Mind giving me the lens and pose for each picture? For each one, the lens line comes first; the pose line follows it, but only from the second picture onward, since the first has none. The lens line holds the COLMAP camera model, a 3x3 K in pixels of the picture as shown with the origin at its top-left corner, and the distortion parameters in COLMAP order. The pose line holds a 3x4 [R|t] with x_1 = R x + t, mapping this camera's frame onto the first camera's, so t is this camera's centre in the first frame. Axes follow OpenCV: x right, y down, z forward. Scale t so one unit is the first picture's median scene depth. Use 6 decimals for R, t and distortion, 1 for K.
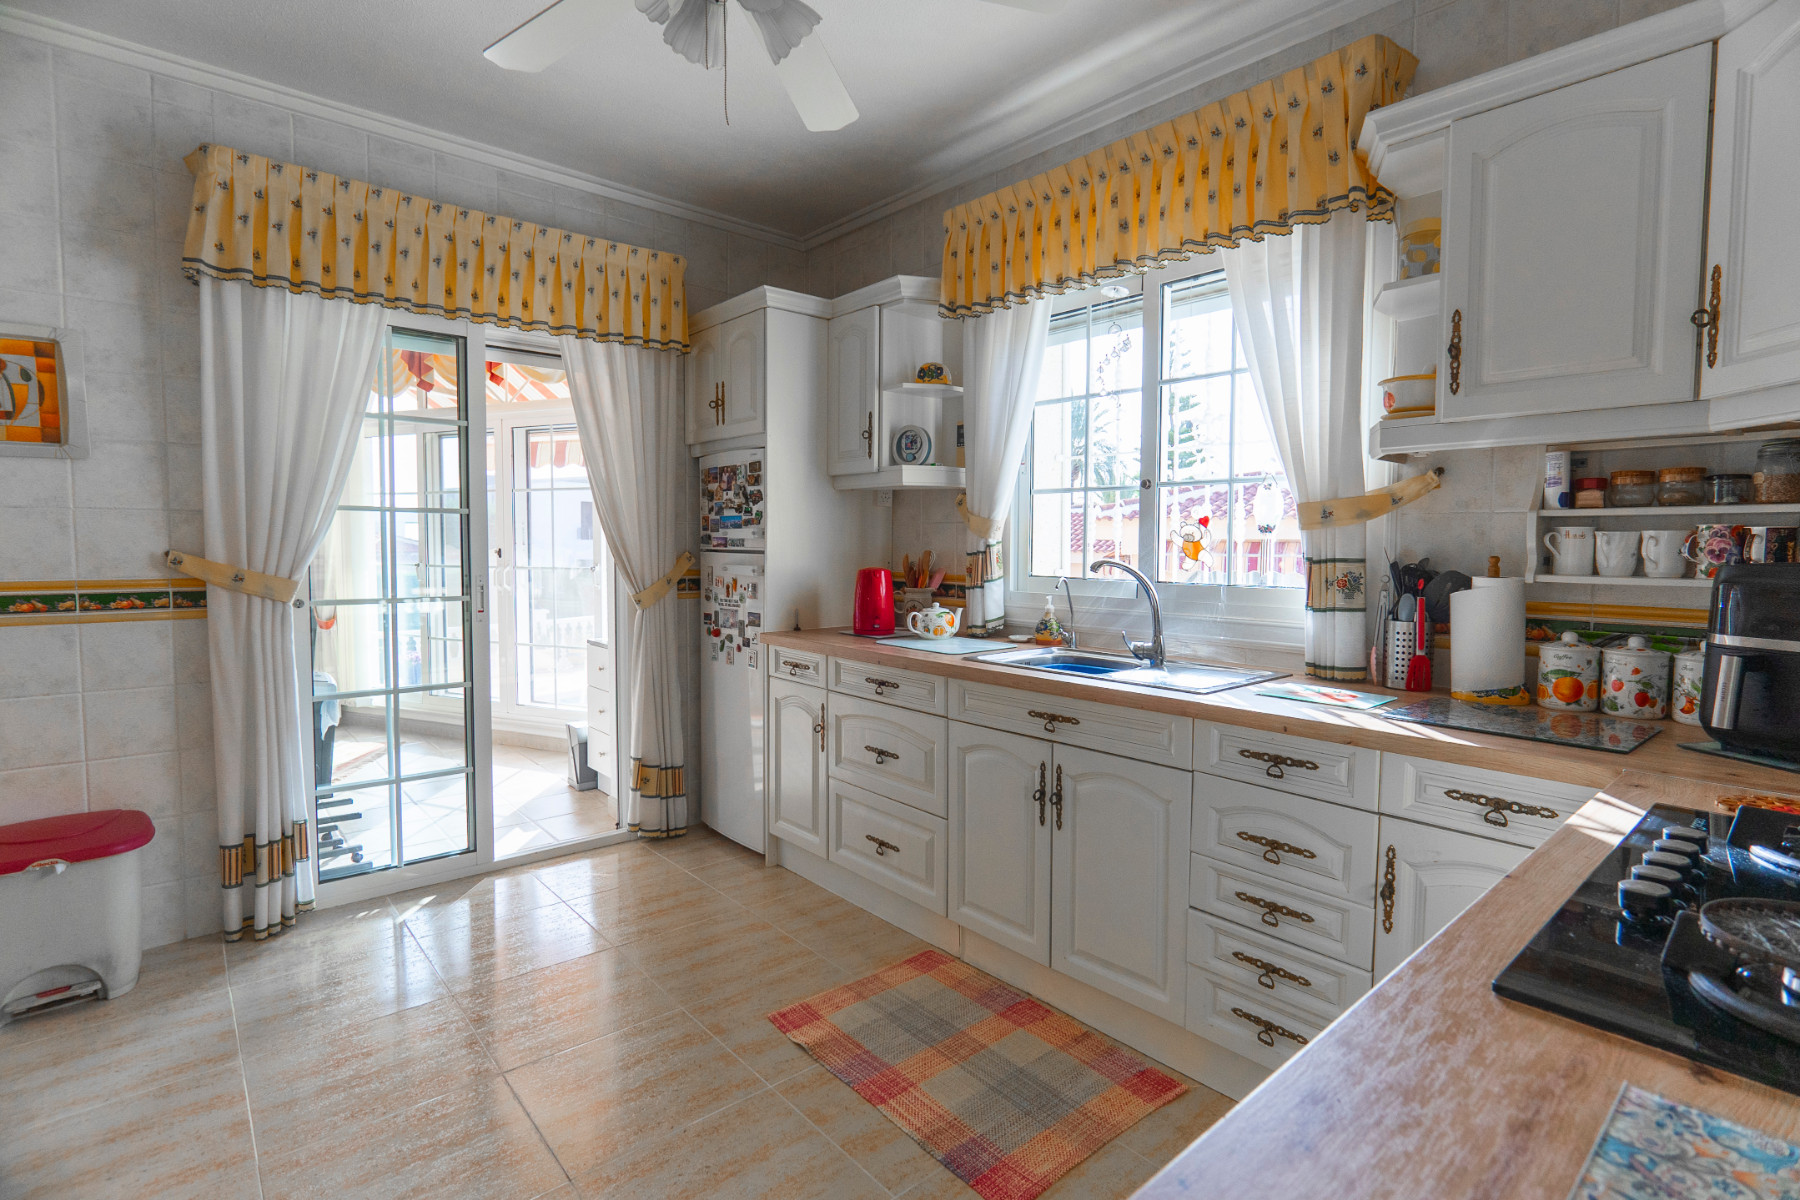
lens RADIAL K [[875.9, 0, 903.8], [0, 875.9, 590.8], [0, 0, 1]] dist [-0.019312, 0.005642]
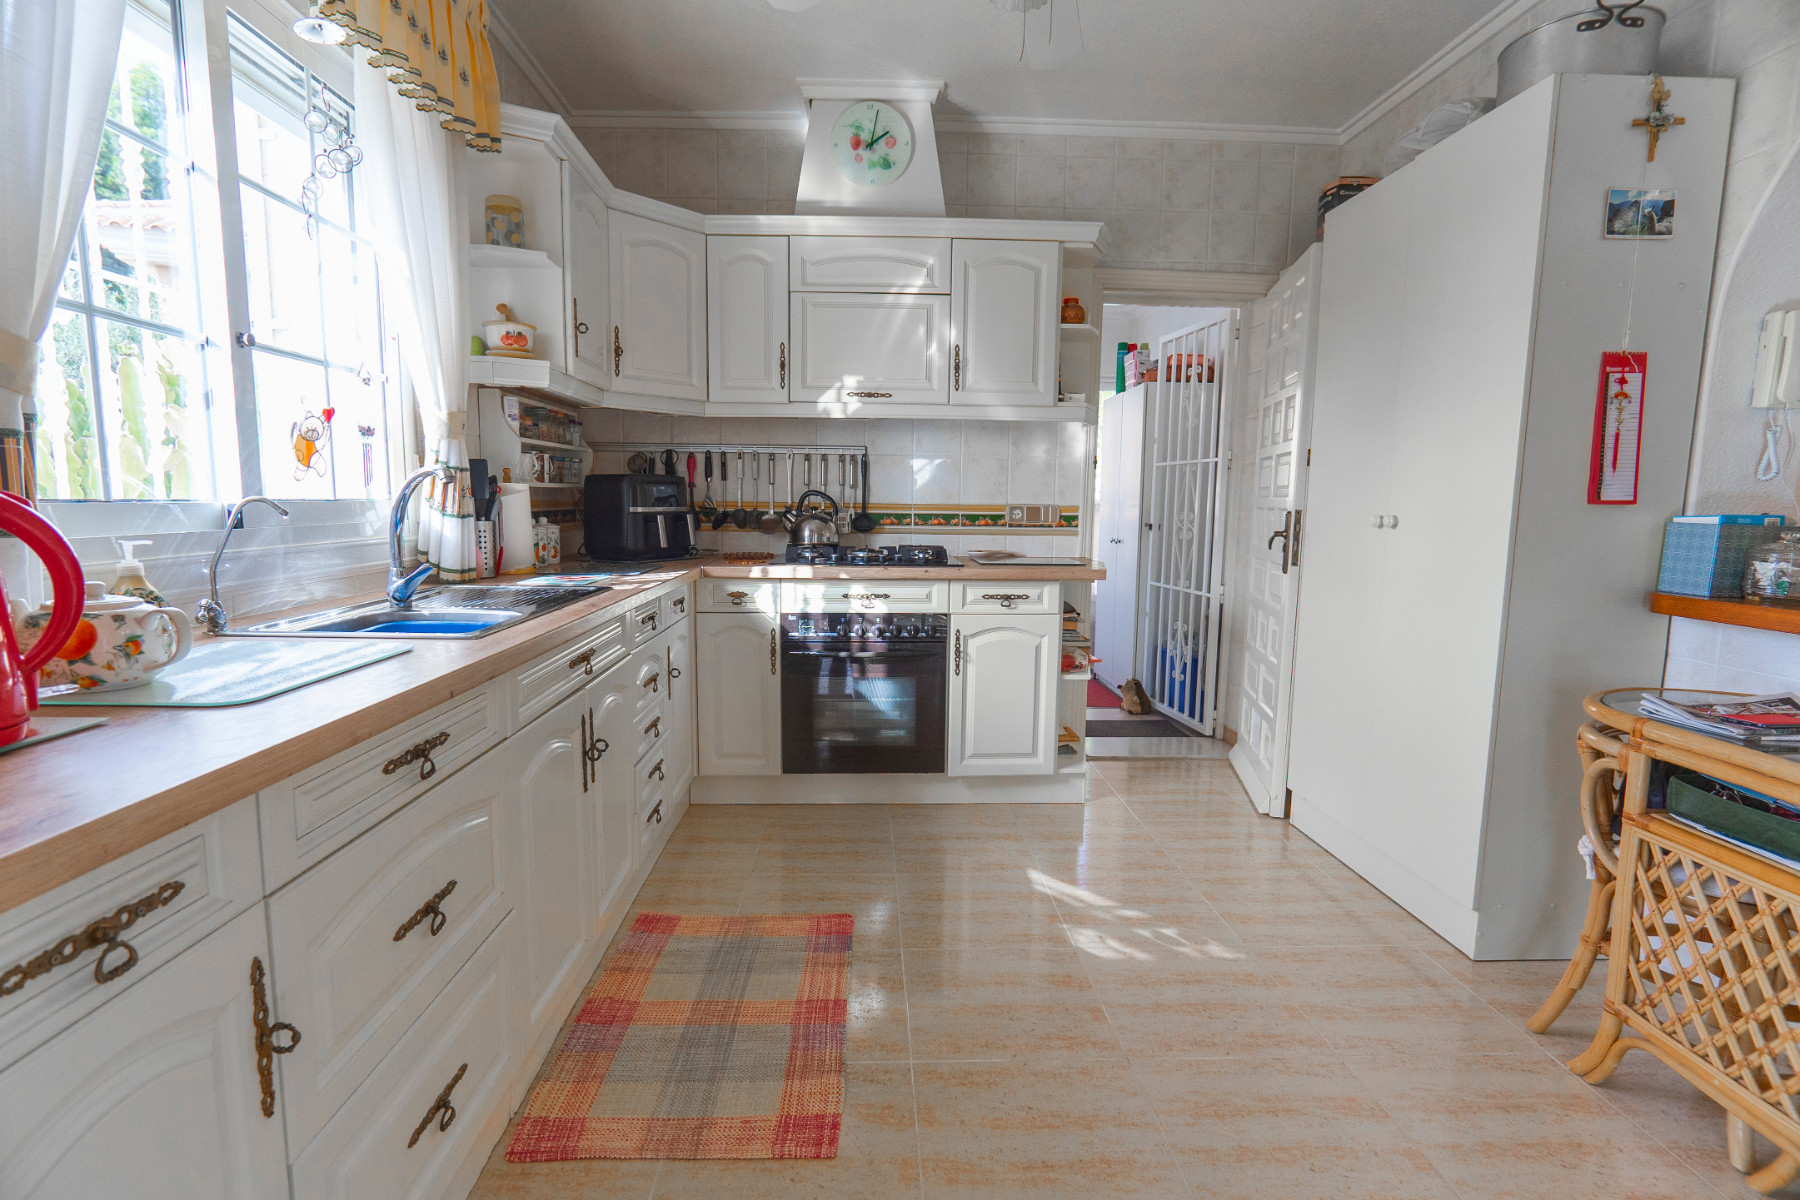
lens RADIAL K [[875.9, 0, 899.8], [0, 875.9, 597.1], [0, 0, 1]] dist [-0.019312, 0.005642]
pose [[-0.773296, -0.099452, 0.626197, -0.539830], [0.023437, 0.982463, 0.184977, -0.050117], [-0.633612, 0.157718, -0.757404, 1.341689]]
